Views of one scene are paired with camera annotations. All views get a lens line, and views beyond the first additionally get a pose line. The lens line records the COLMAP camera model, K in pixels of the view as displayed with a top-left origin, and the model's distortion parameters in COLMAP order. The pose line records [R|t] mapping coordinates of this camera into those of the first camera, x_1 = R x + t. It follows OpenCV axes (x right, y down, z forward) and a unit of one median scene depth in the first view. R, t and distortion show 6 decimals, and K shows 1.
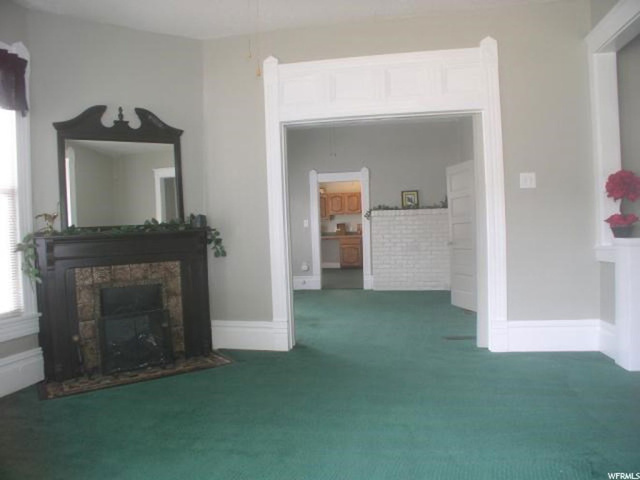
lens RADIAL K [[467.7, 0, 318.5], [0, 467.7, 241.8], [0, 0, 1]] dist [-0.097848, 0.002751]
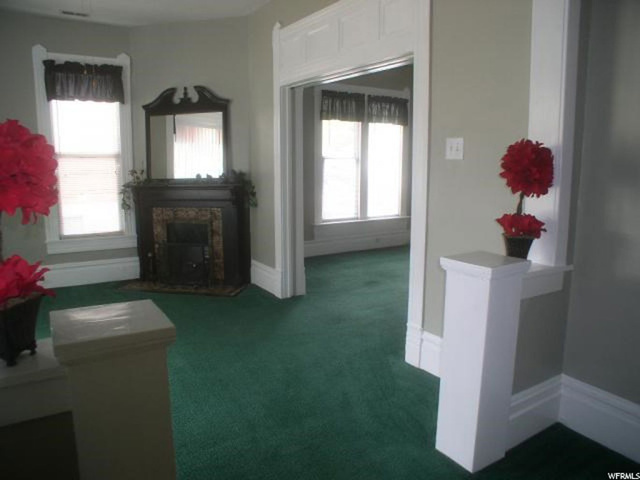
lens RADIAL K [[467.7, 0, 319.5], [0, 467.7, 238.6], [0, 0, 1]] dist [-0.097848, 0.002751]
pose [[0.686584, 0.153458, -0.710671, 0.804652], [-0.042571, 0.984279, 0.171411, -0.106716], [0.725803, -0.087434, 0.682323, 0.335392]]
